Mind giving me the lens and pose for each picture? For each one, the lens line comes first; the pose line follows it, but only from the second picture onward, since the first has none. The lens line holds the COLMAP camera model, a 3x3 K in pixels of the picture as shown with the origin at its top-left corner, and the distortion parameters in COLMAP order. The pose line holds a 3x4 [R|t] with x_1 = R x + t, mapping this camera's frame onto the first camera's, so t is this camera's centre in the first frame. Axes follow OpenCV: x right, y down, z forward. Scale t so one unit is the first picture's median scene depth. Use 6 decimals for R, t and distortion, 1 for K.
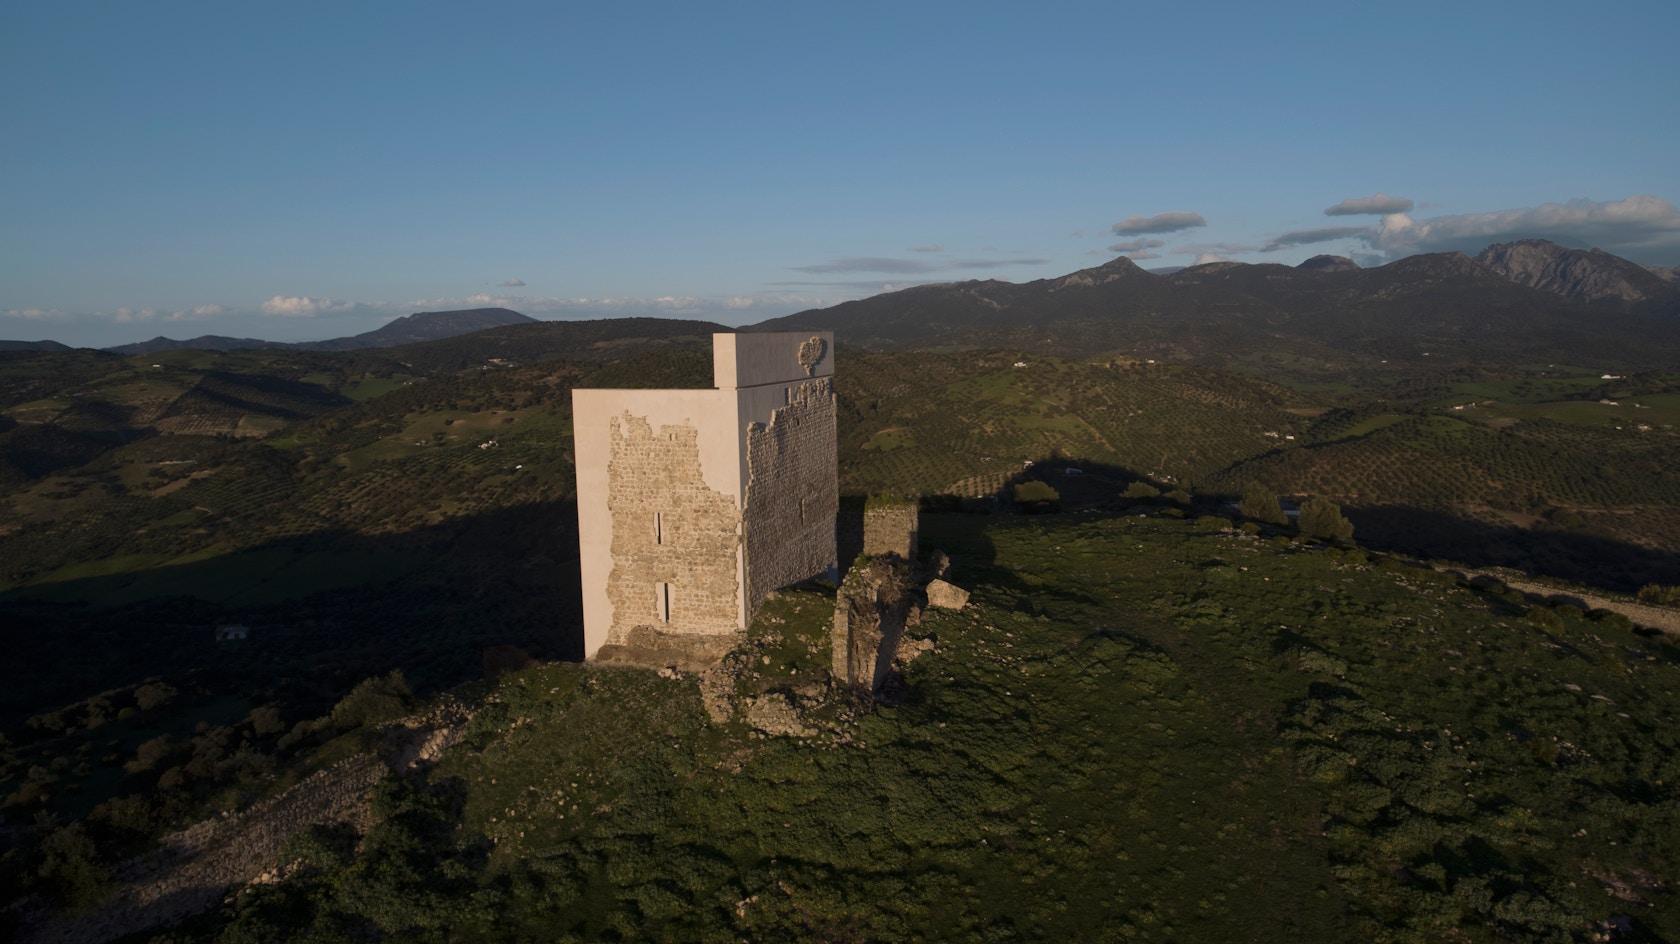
lens RADIAL K [[982.4, 0, 848.1], [0, 982.4, 455.9], [0, 0, 1]] dist [-0.017890, -0.000261]
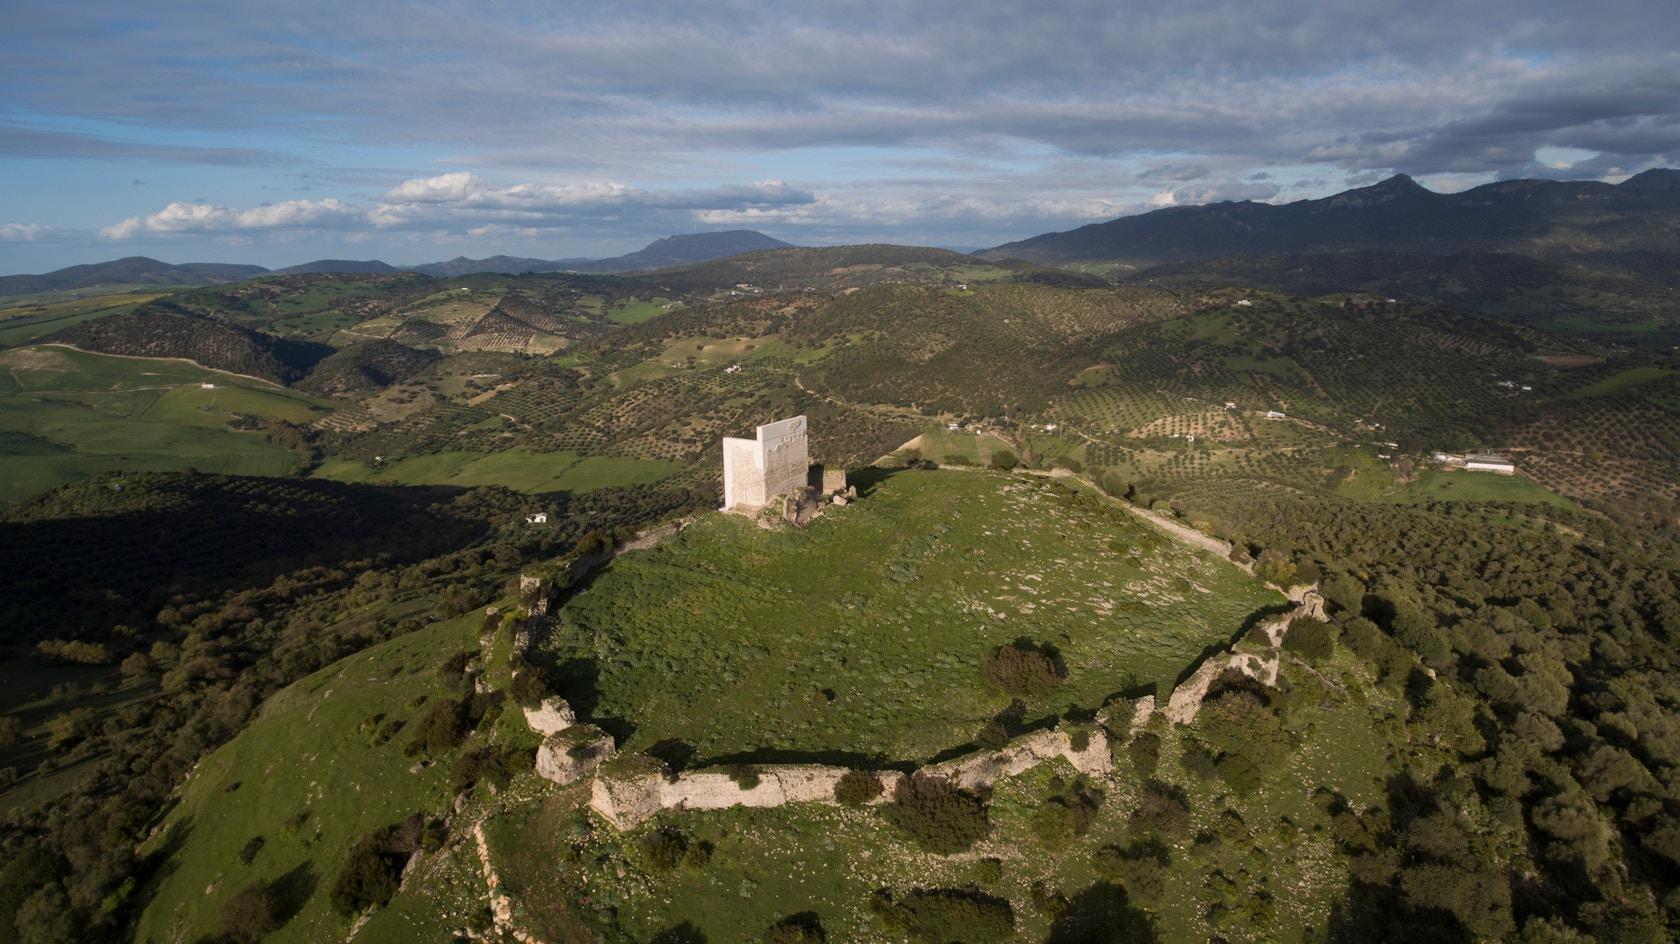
lens RADIAL K [[982.4, 0, 842.7], [0, 982.4, 459.1], [0, 0, 1]] dist [-0.017890, -0.000261]
pose [[0.970063, 0.051517, -0.237327, 0.034636], [-0.031906, 0.995806, 0.085748, -0.010631], [0.240749, -0.075609, 0.967638, -0.082625]]
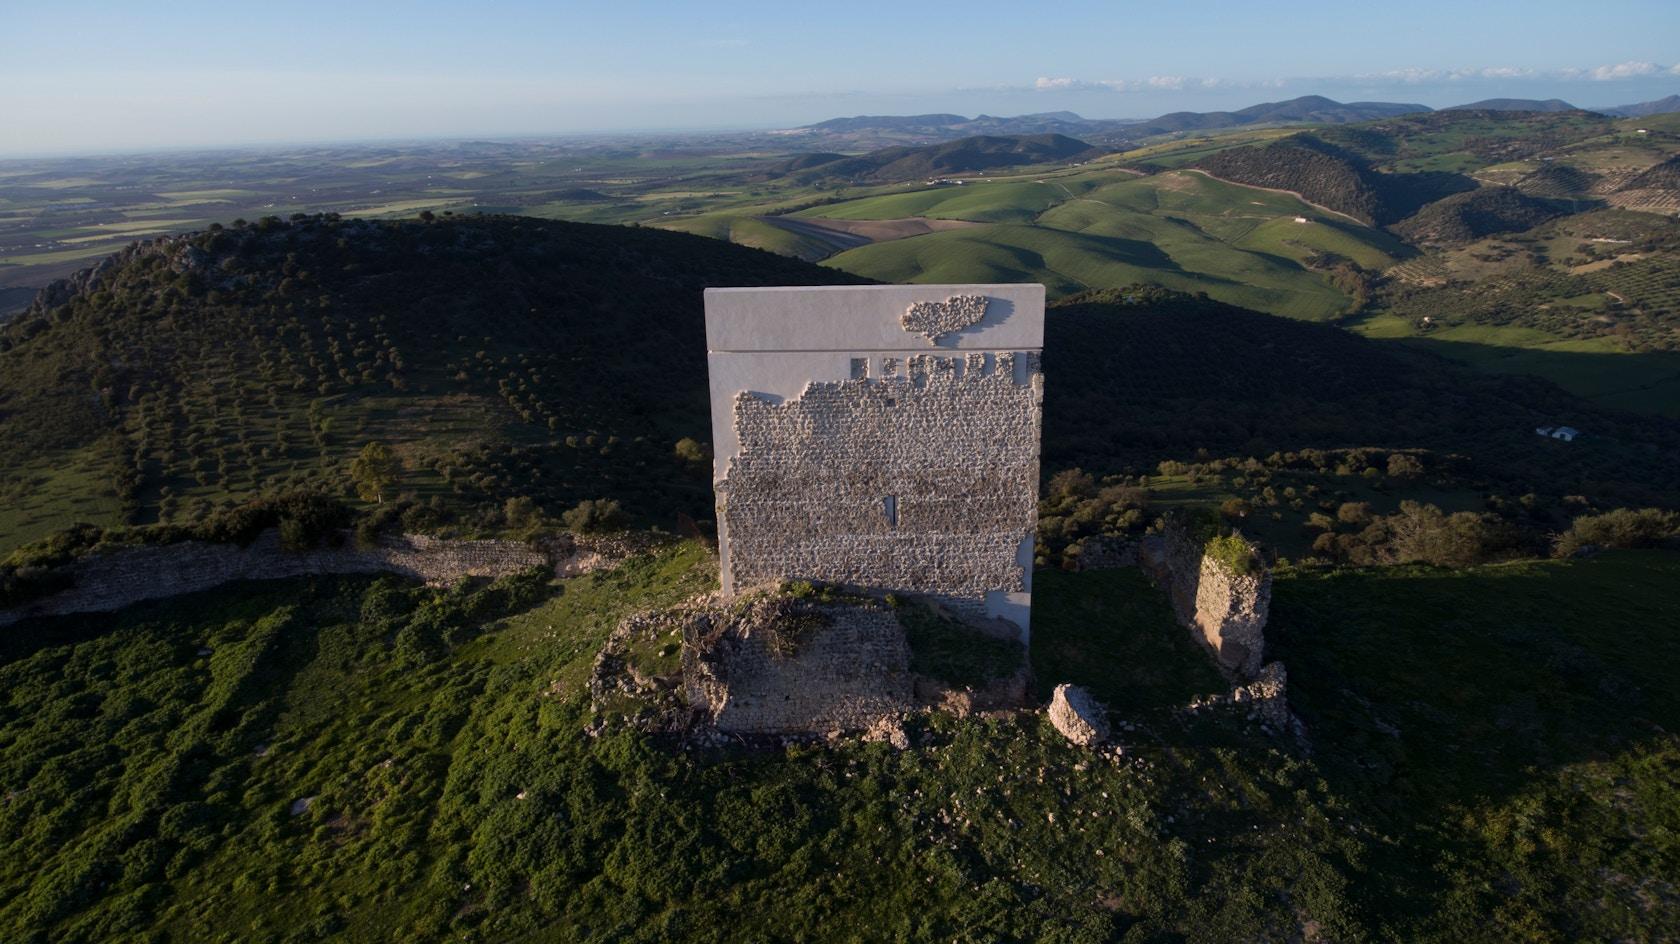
lens RADIAL K [[982.4, 0, 846.3], [0, 982.4, 450.7], [0, 0, 1]] dist [-0.017890, -0.000261]
pose [[0.275495, 0.321047, -0.906108, 0.024469], [-0.106418, 0.946975, 0.303172, -0.008556], [0.955394, 0.012904, 0.295052, 0.026962]]
